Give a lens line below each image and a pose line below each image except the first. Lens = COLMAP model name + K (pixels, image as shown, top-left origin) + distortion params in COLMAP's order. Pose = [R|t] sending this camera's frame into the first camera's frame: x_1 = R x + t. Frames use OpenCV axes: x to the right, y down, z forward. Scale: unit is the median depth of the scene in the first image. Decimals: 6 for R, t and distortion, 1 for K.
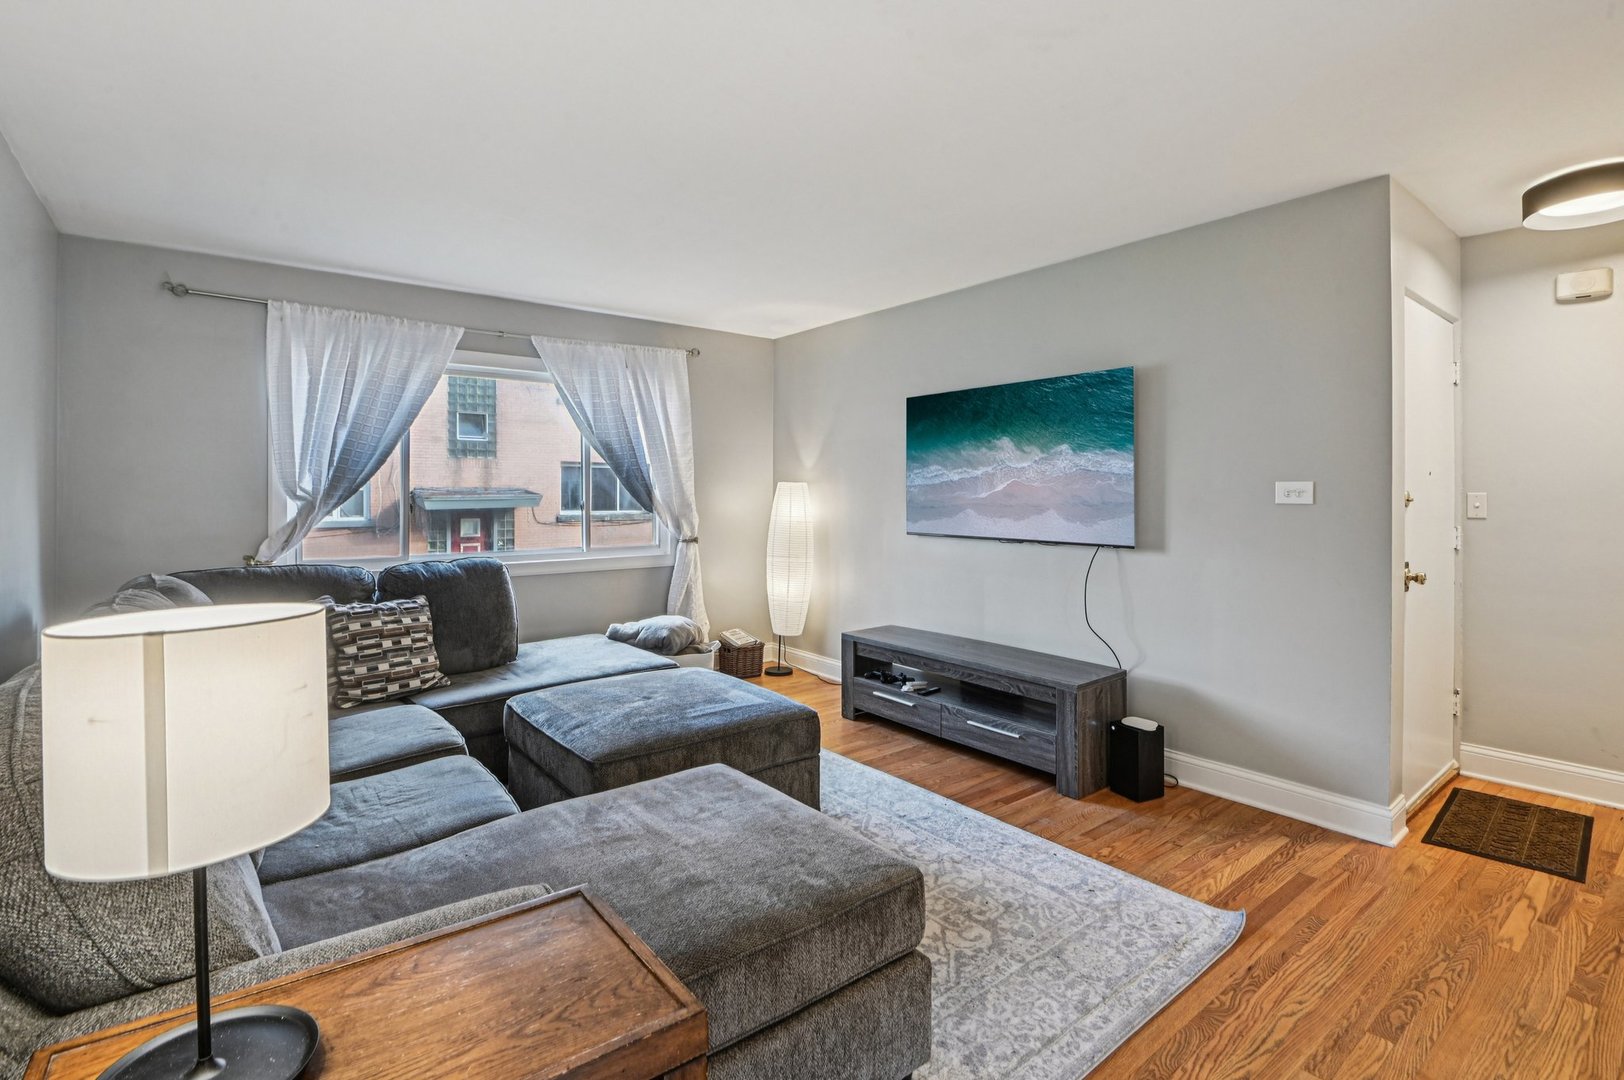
lens RADIAL K [[769.9, 0, 799.9], [0, 769.9, 496.4], [0, 0, 1]] dist [-0.001848, -0.011280]
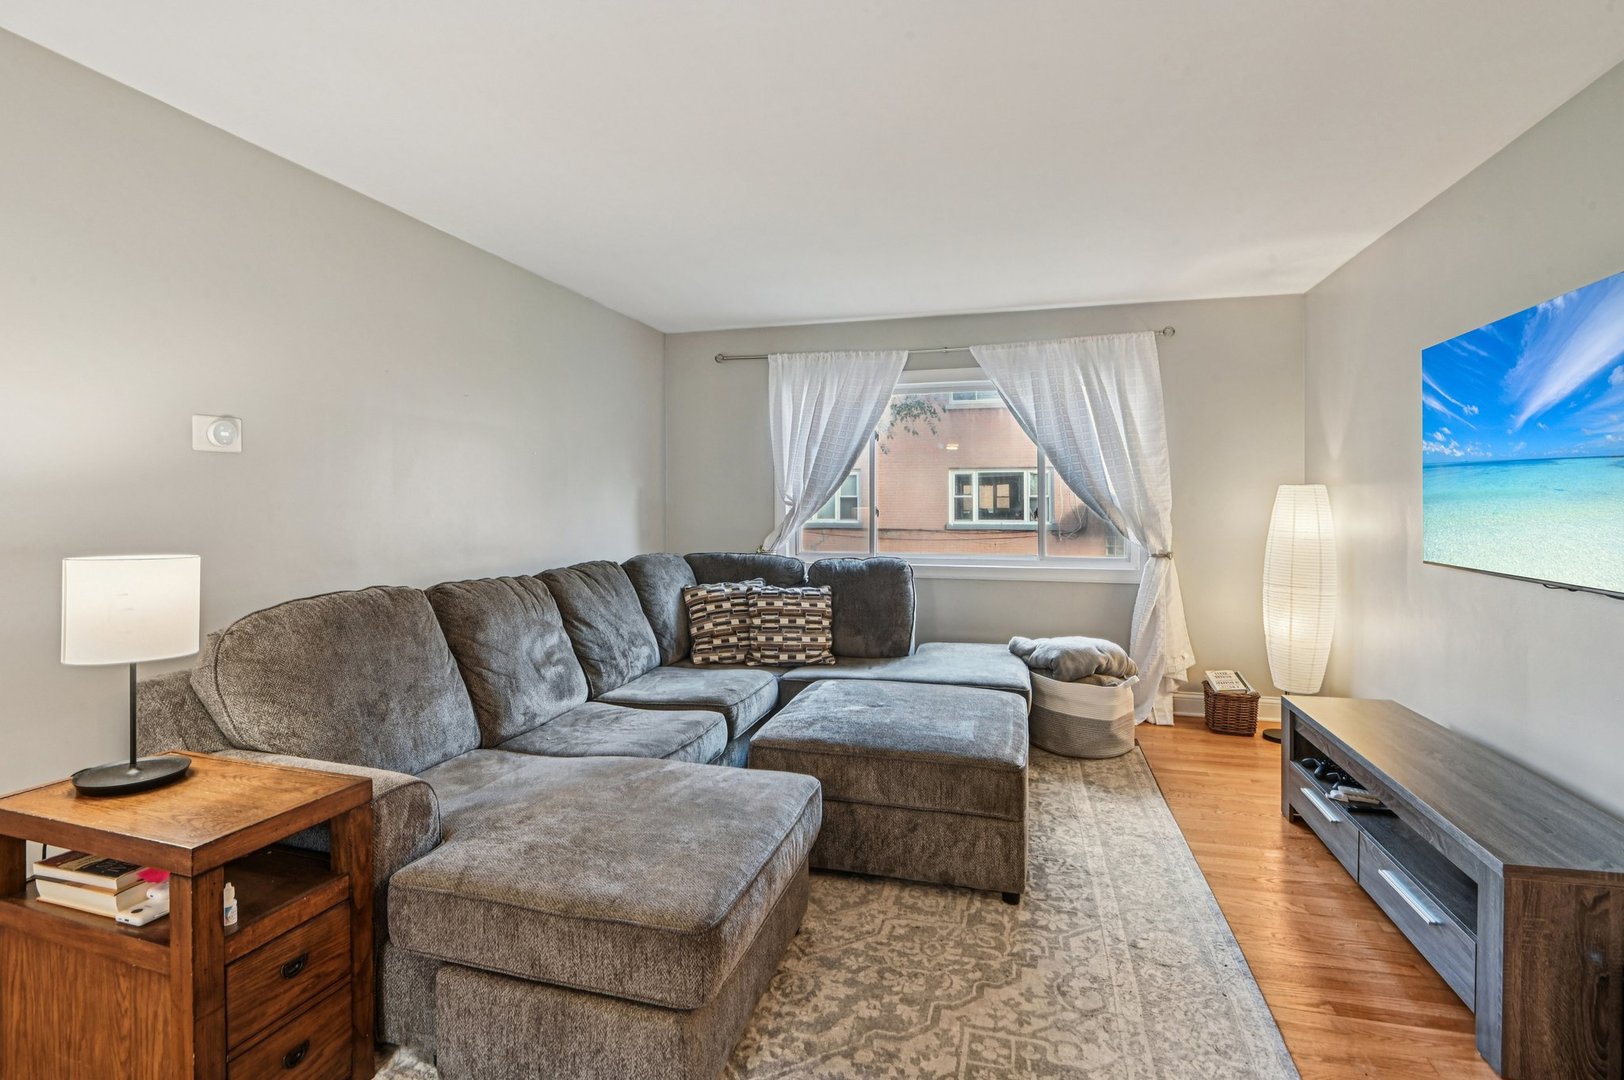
lens RADIAL K [[765.8, 0, 808.0], [0, 765.8, 505.4], [0, 0, 1]] dist [0.000529, -0.011200]
pose [[0.593171, 0.006737, -0.805048, 0.405262], [-0.003685, 0.999977, 0.005653, -0.001511], [0.805068, -0.000386, 0.593183, 0.251945]]
